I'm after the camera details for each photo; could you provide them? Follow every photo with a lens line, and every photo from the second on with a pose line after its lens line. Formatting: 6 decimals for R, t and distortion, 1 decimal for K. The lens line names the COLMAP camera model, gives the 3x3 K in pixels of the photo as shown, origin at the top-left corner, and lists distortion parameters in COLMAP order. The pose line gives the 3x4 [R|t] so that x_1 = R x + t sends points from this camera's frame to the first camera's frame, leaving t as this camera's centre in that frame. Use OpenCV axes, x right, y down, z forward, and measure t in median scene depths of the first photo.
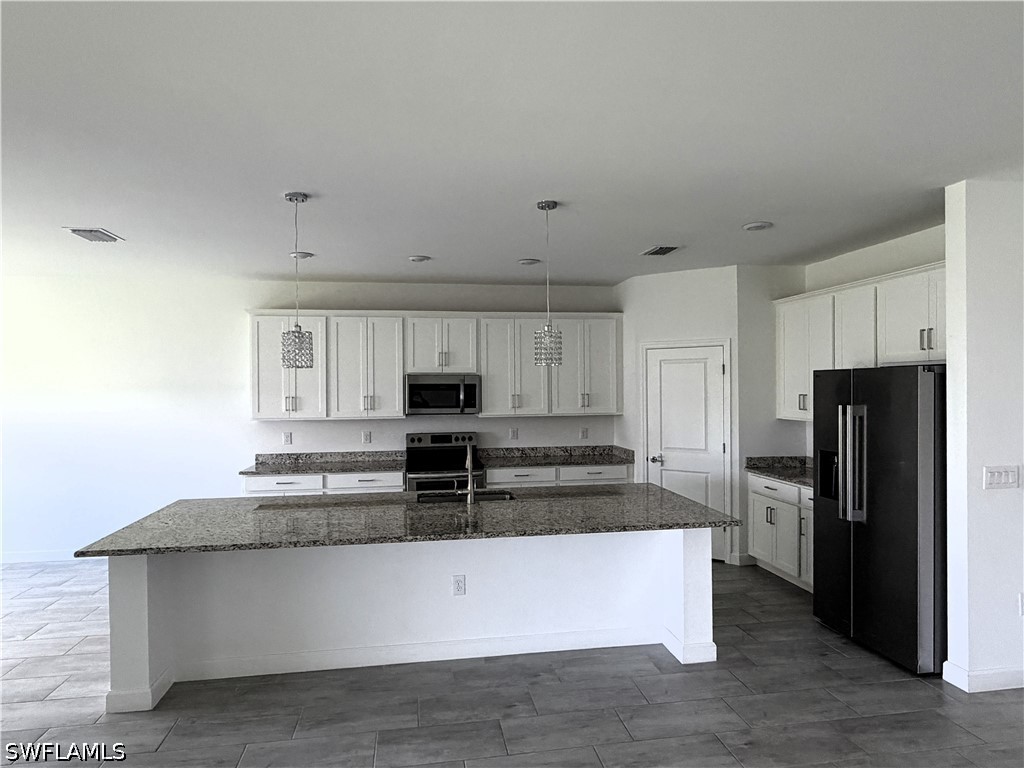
lens RADIAL K [[613.0, 0, 509.9], [0, 613.0, 387.9], [0, 0, 1]] dist [0.000188, 0.001130]
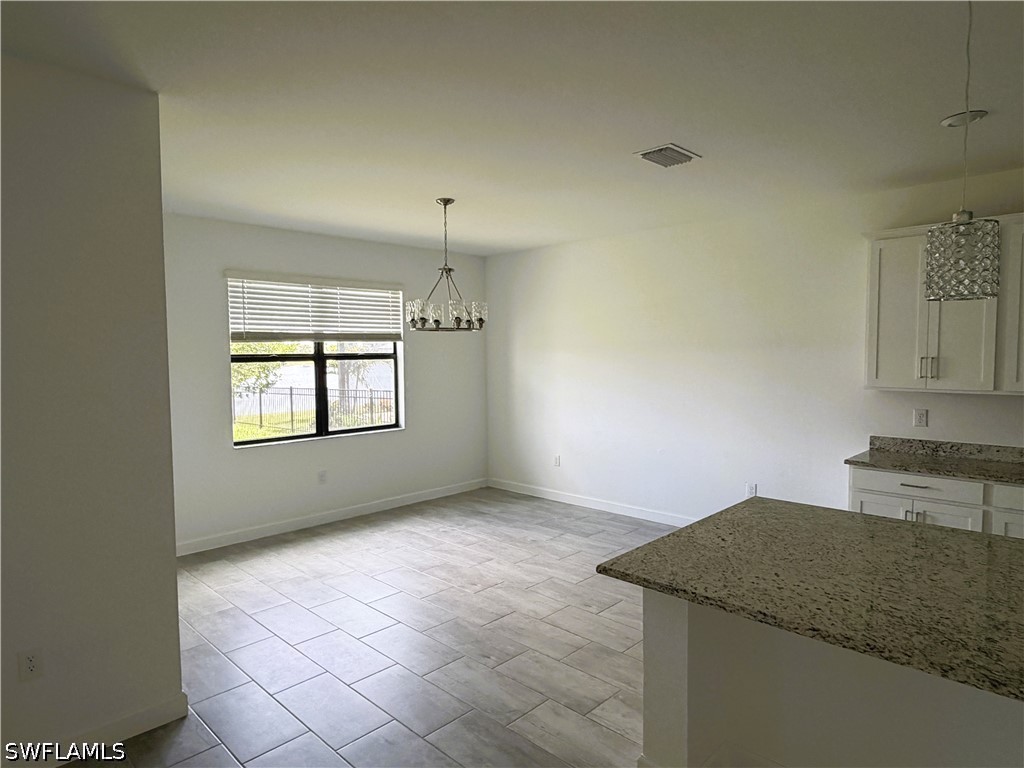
lens RADIAL K [[613.0, 0, 509.9], [0, 613.0, 387.9], [0, 0, 1]] dist [0.000188, 0.001130]
pose [[0.595800, 0.051074, -0.801507, -0.094394], [0.002275, 0.997865, 0.065278, 0.003362], [0.803129, -0.040716, 0.594412, 0.238643]]
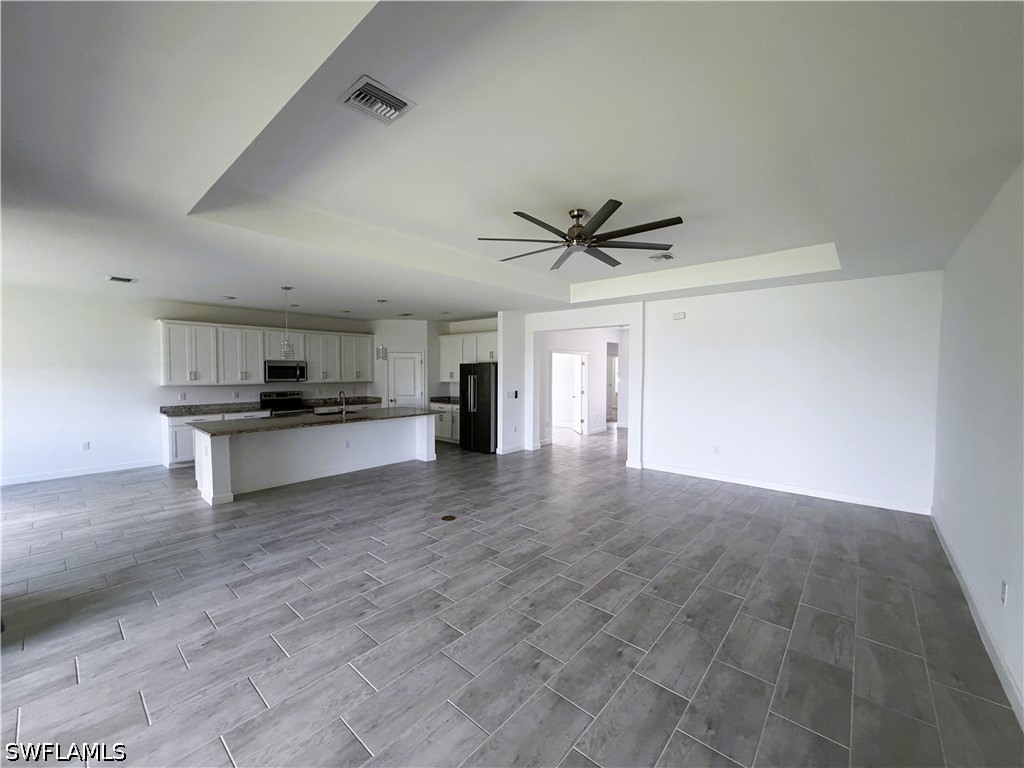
lens RADIAL K [[406.3, 0, 514.1], [0, 406.3, 385.1], [0, 0, 1]] dist [-0.000759, -0.000149]
pose [[0.764196, -0.012948, 0.644854, -0.406510], [-0.007851, 0.999538, 0.029374, 0.010701], [-0.644936, -0.027510, 0.763741, -0.474162]]
